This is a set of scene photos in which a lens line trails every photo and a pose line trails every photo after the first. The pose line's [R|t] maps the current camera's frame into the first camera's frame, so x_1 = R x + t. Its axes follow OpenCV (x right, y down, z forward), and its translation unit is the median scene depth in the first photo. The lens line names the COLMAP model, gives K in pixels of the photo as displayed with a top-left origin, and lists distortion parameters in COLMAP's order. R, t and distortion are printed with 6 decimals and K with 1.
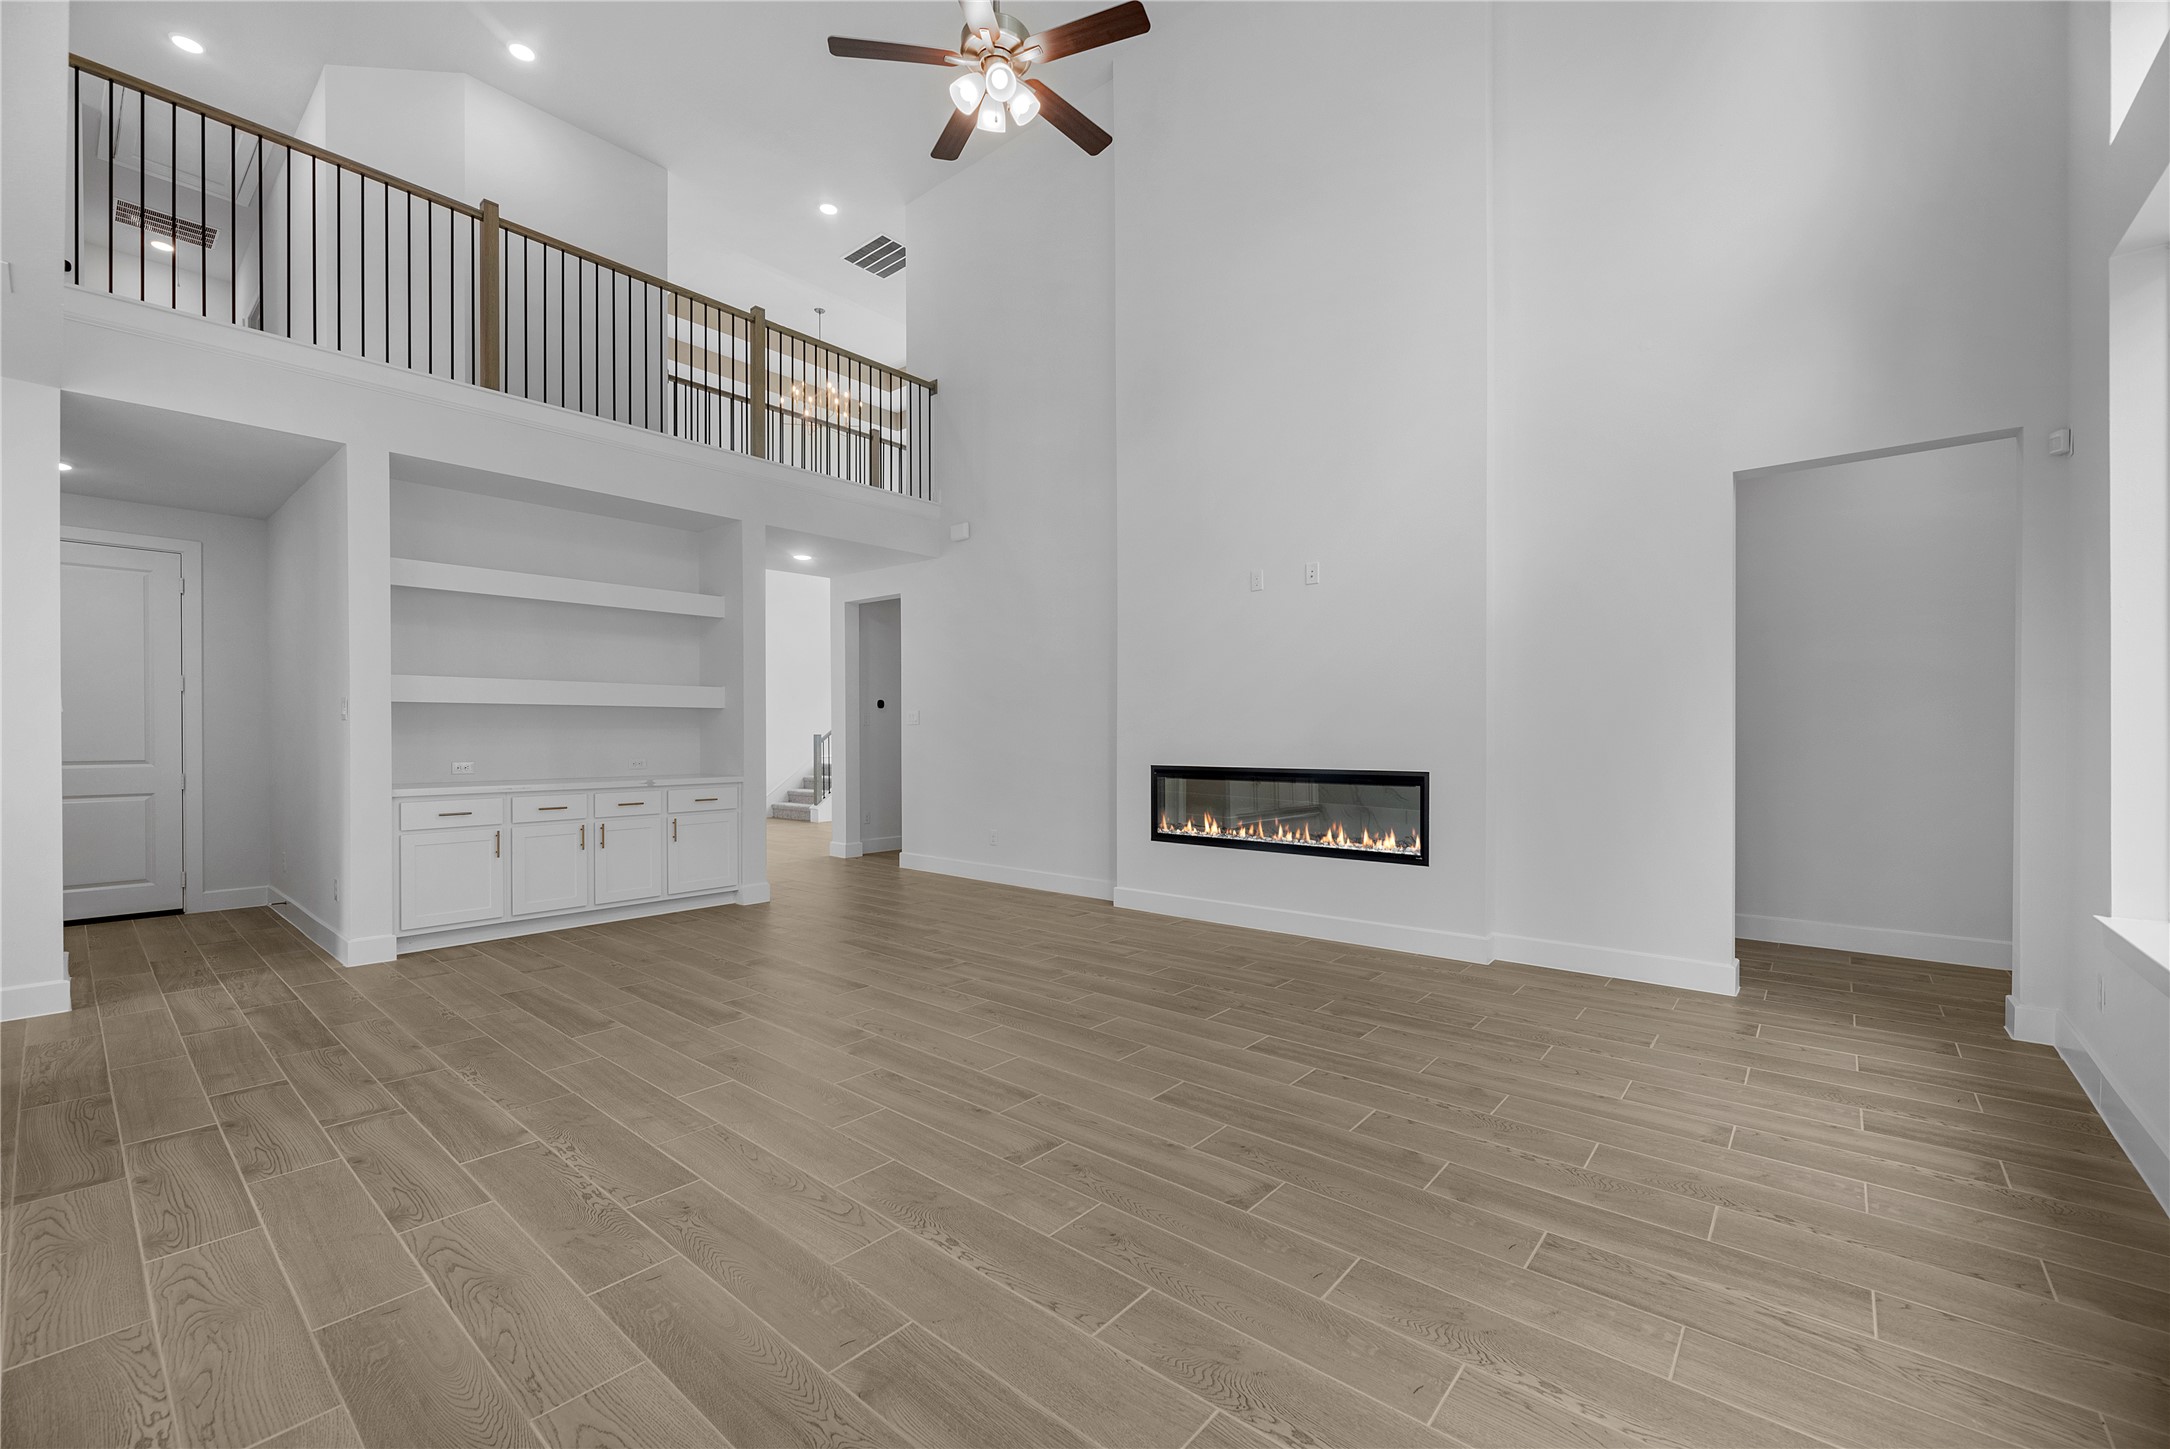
lens RADIAL K [[901.8, 0, 1081.2], [0, 901.8, 730.6], [0, 0, 1]] dist [0.001112, -0.000128]
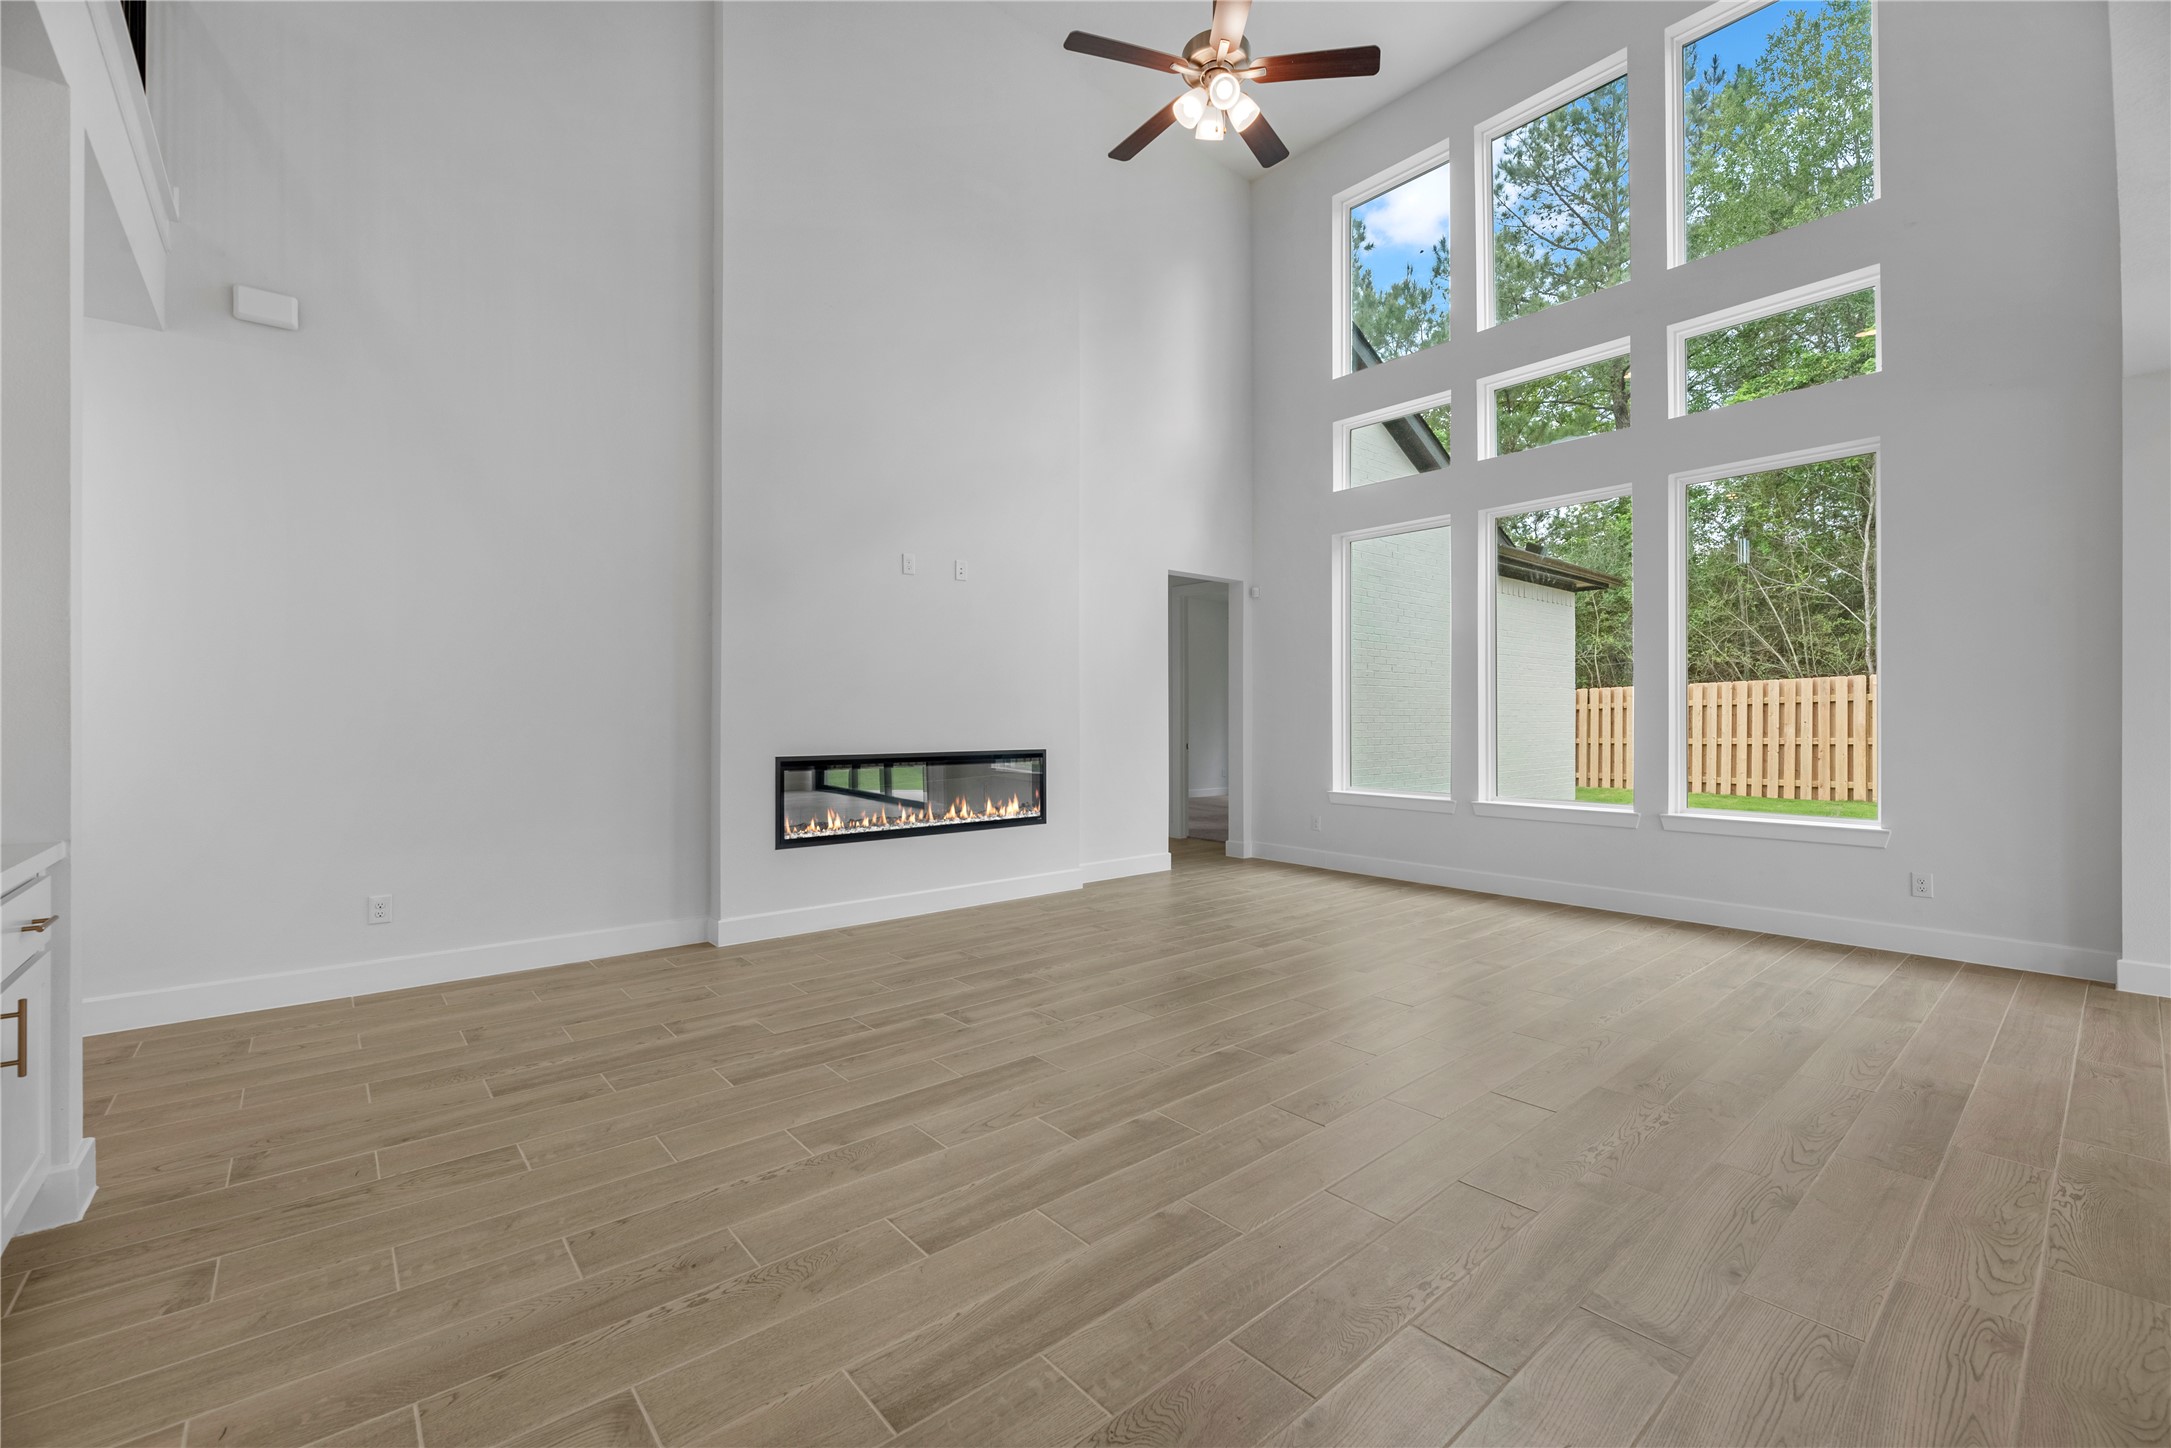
lens RADIAL K [[893.2, 0, 1099.4], [0, 893.2, 719.3], [0, 0, 1]] dist [0.000002, 0.000277]
pose [[0.141149, 0.000484, 0.989988, -0.919254], [-0.003036, 0.999995, -0.000057, 0.003839], [-0.989984, -0.002997, 0.141149, 0.805731]]
